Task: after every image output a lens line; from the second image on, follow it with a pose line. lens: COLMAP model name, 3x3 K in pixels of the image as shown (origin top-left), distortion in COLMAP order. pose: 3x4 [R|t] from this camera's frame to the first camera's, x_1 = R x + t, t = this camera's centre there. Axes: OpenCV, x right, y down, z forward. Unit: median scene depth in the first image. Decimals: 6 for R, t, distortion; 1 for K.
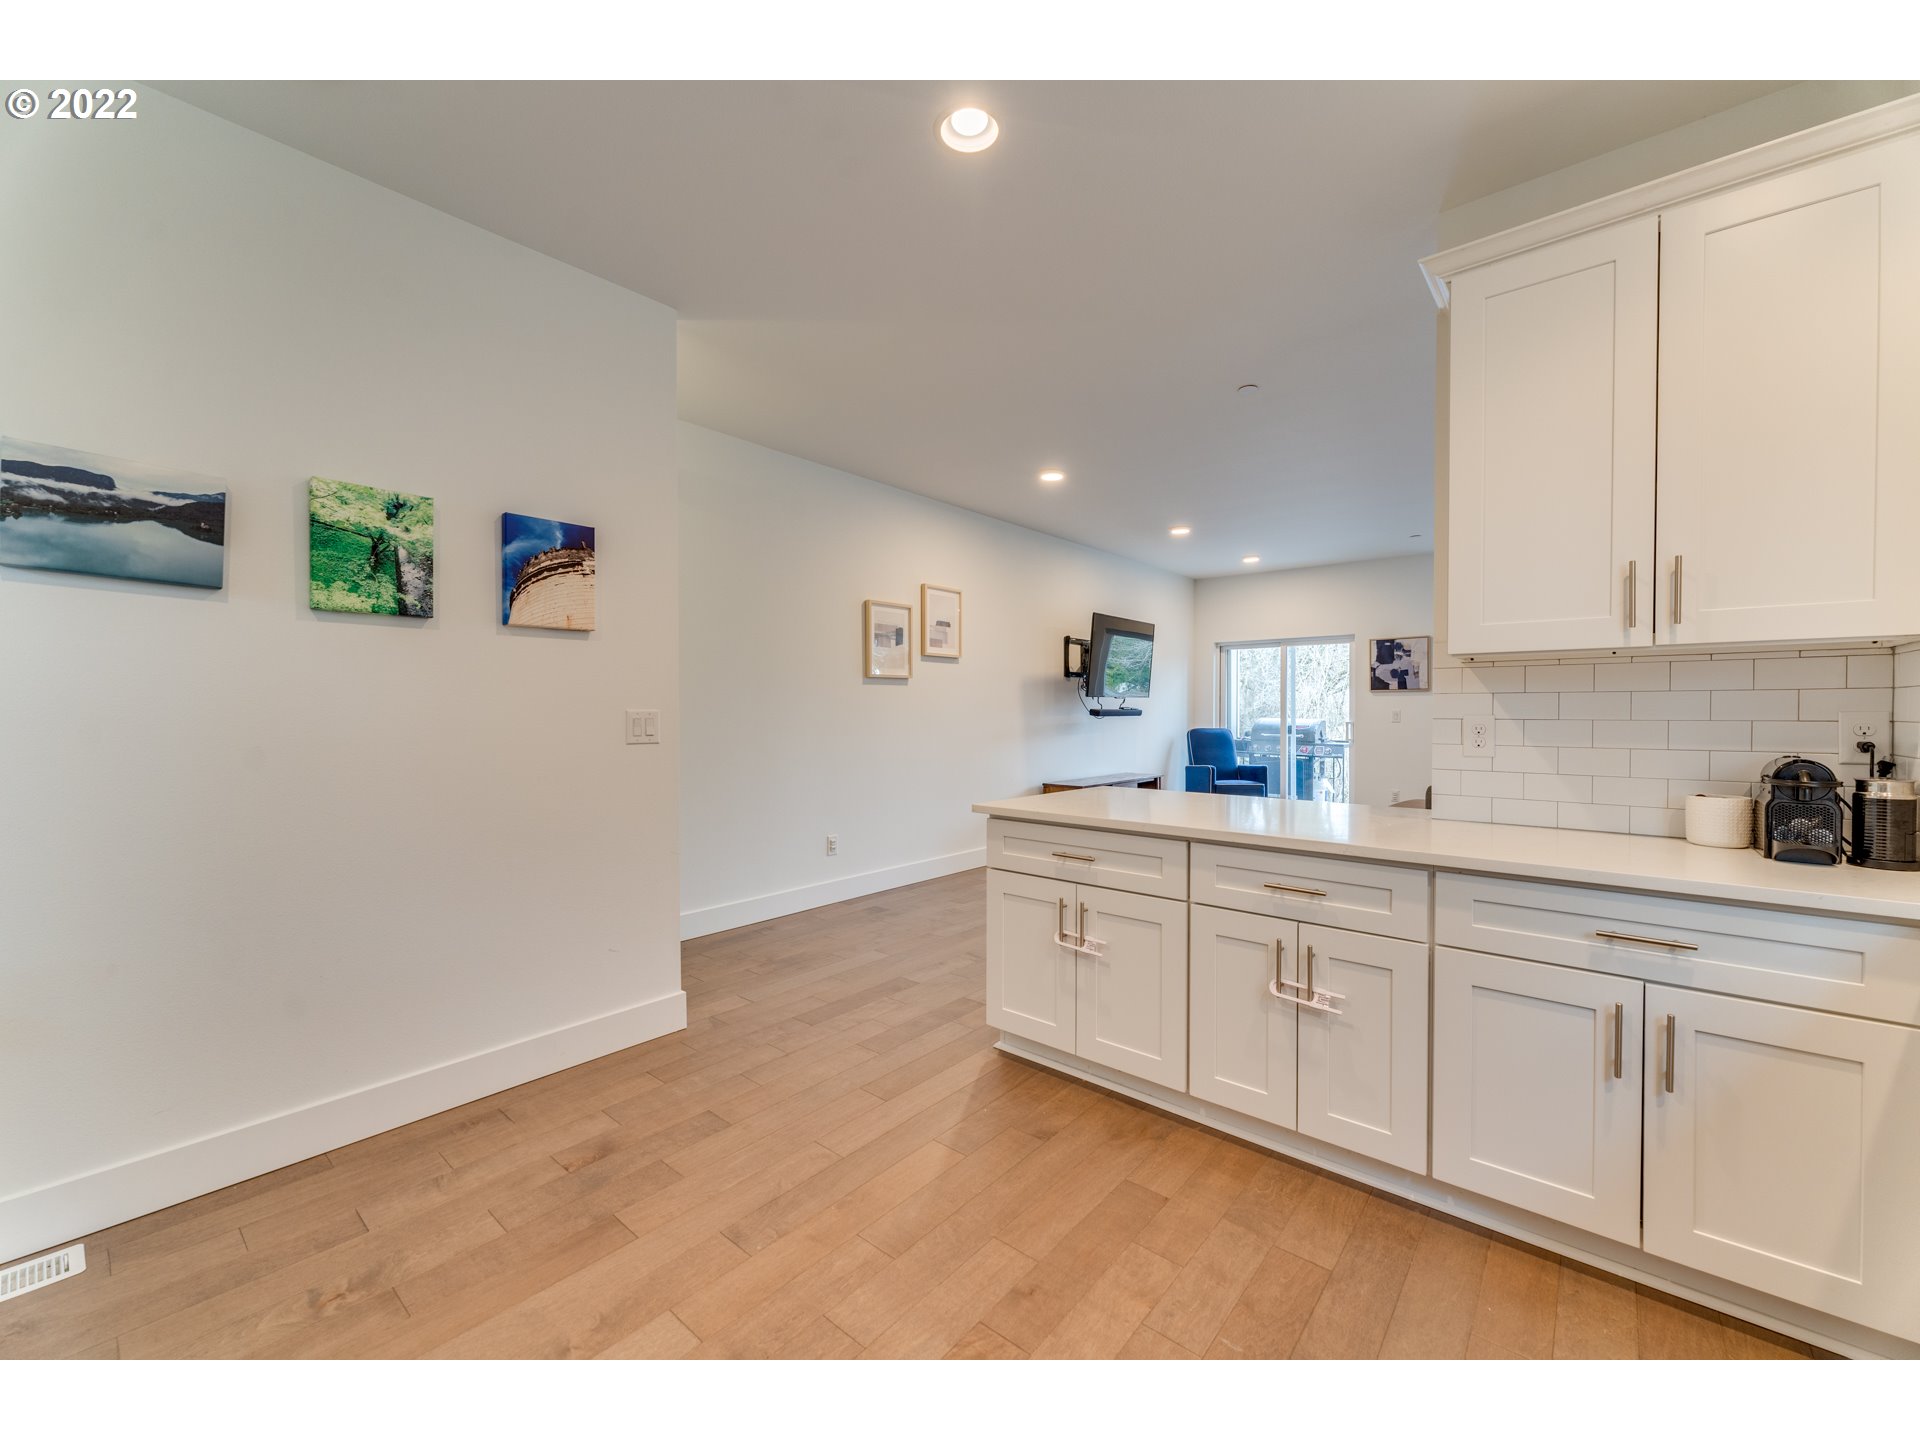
lens RADIAL K [[768.3, 0, 961.7], [0, 768.3, 720.7], [0, 0, 1]] dist [0.001336, 0.001960]
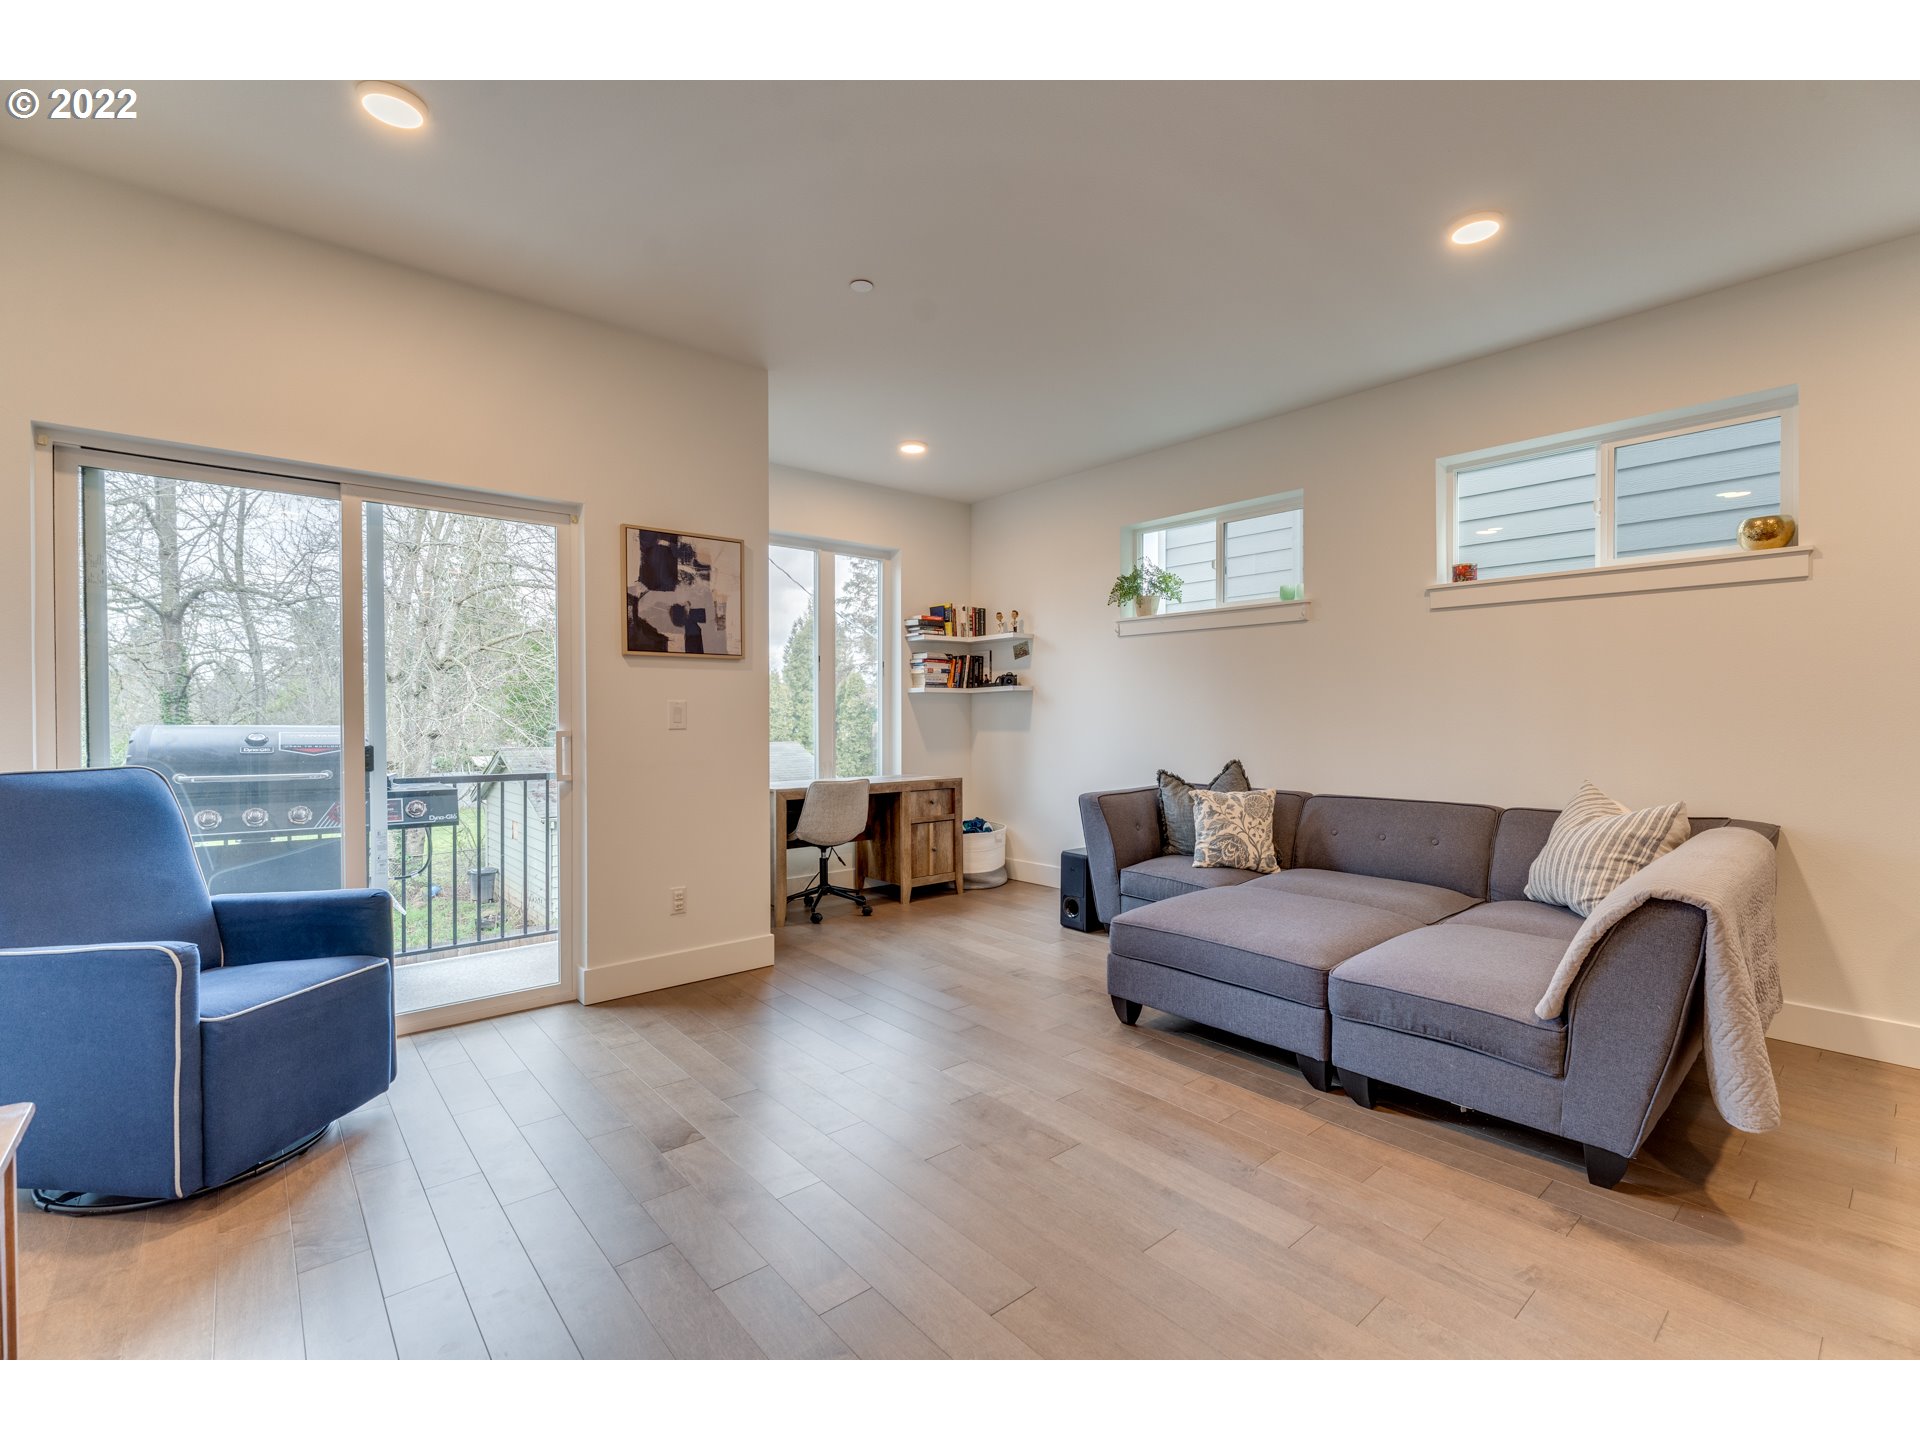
lens RADIAL K [[828.3, 0, 953.8], [0, 828.3, 719.9], [0, 0, 1]] dist [0.002713, -0.001032]
pose [[0.144823, -0.007708, 0.989428, 0.388638], [0.015121, 0.999870, 0.005576, -0.010714], [-0.989342, 0.014154, 0.144920, 2.335057]]
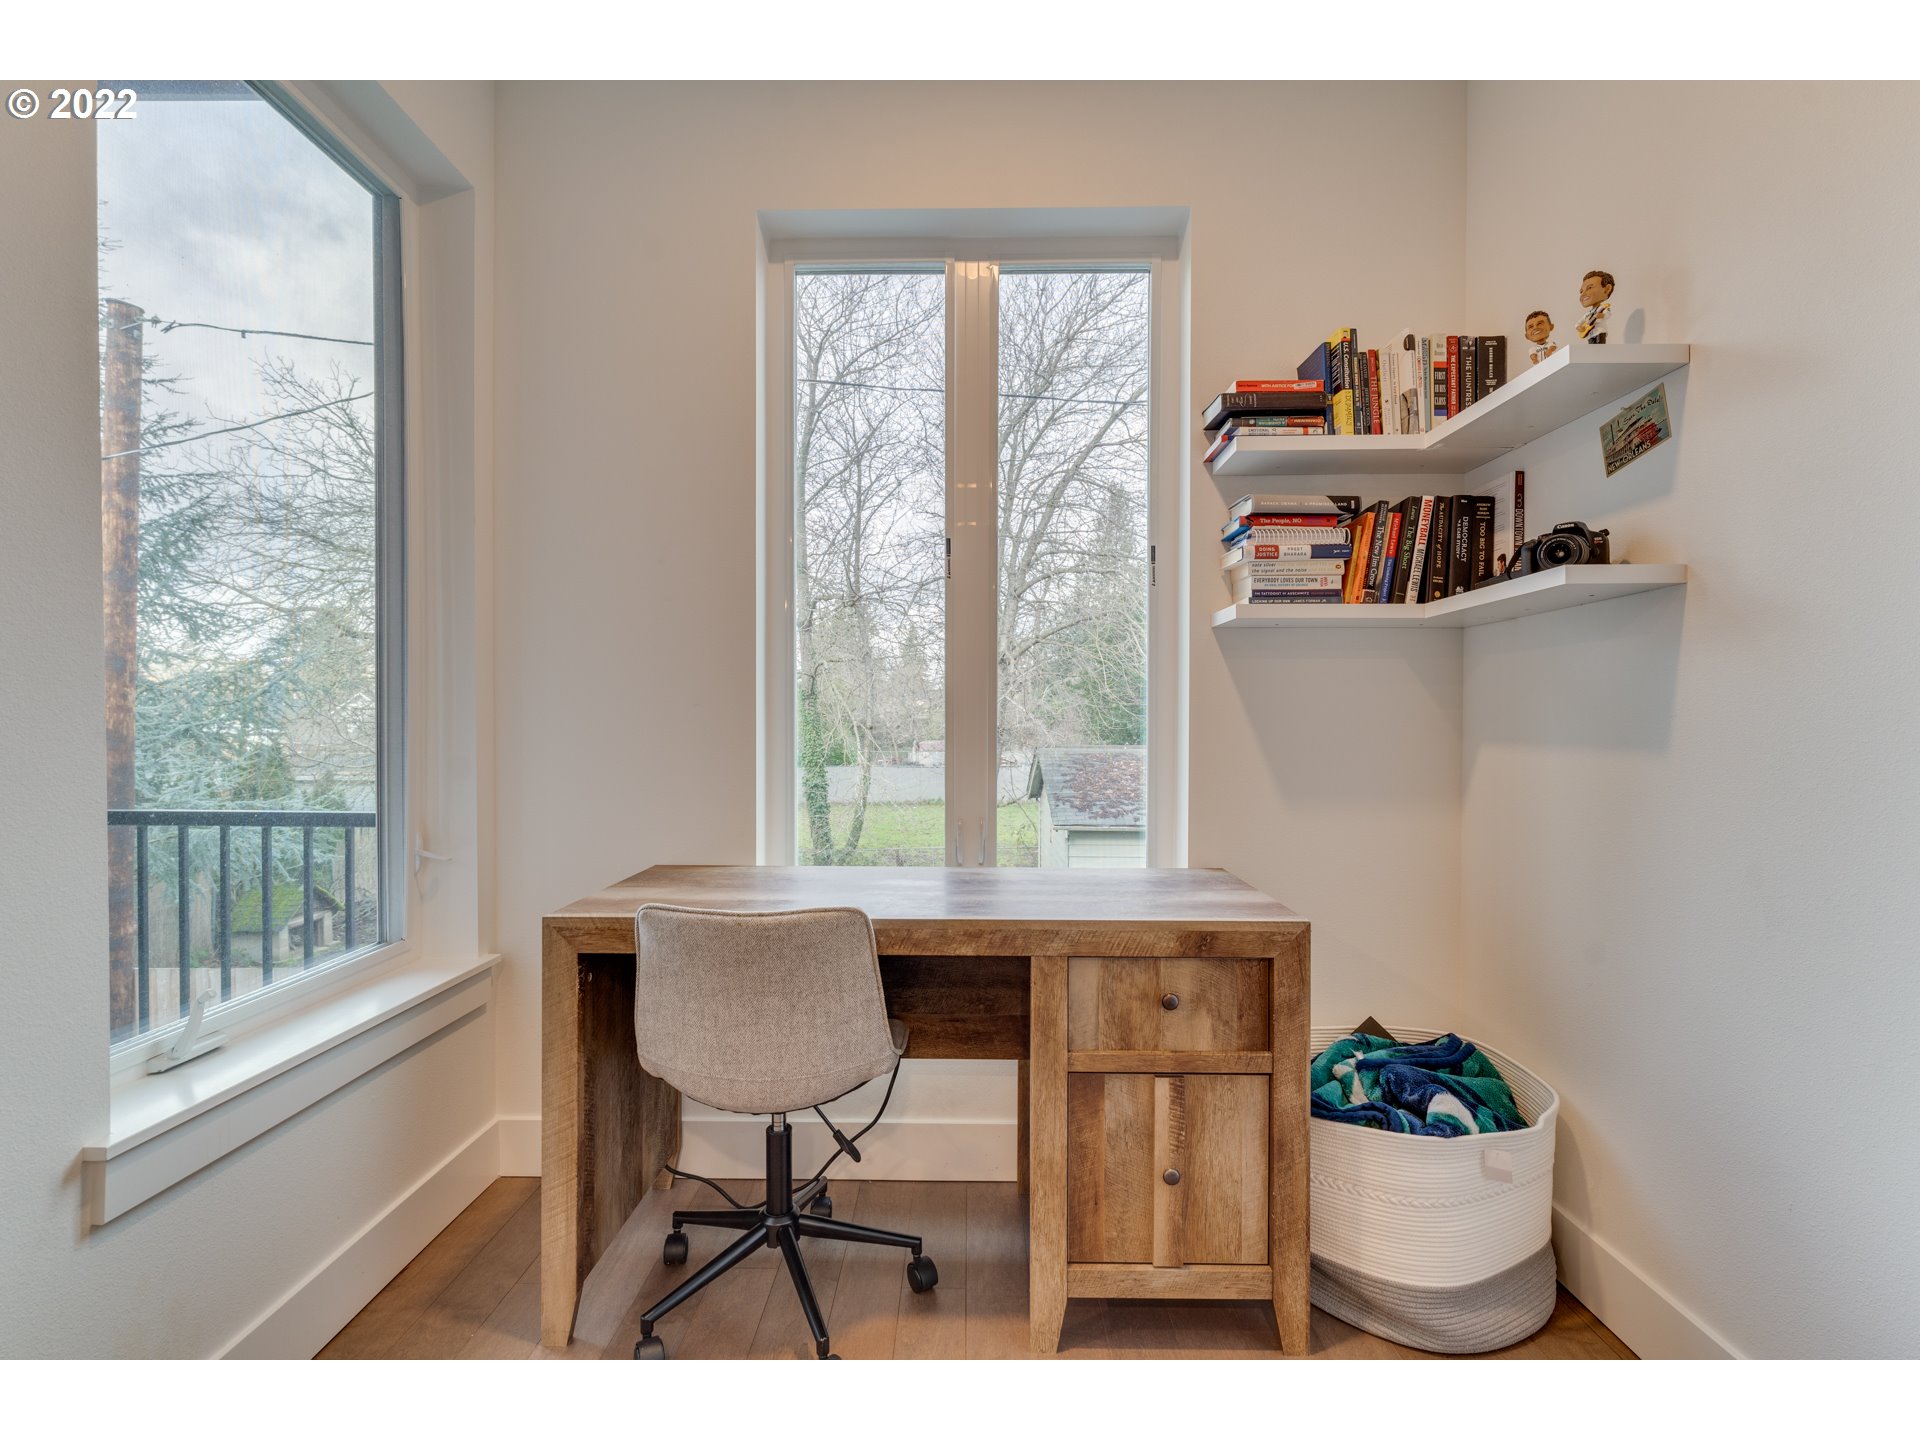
lens RADIAL K [[904.2, 0, 959.4], [0, 904.2, 718.1], [0, 0, 1]] dist [-0.002446, 0.002089]
pose [[0.762066, -0.002886, 0.647493, 1.887977], [0.007326, 0.999964, -0.004166, 0.009877], [-0.647458, 0.007918, 0.762060, 2.307106]]
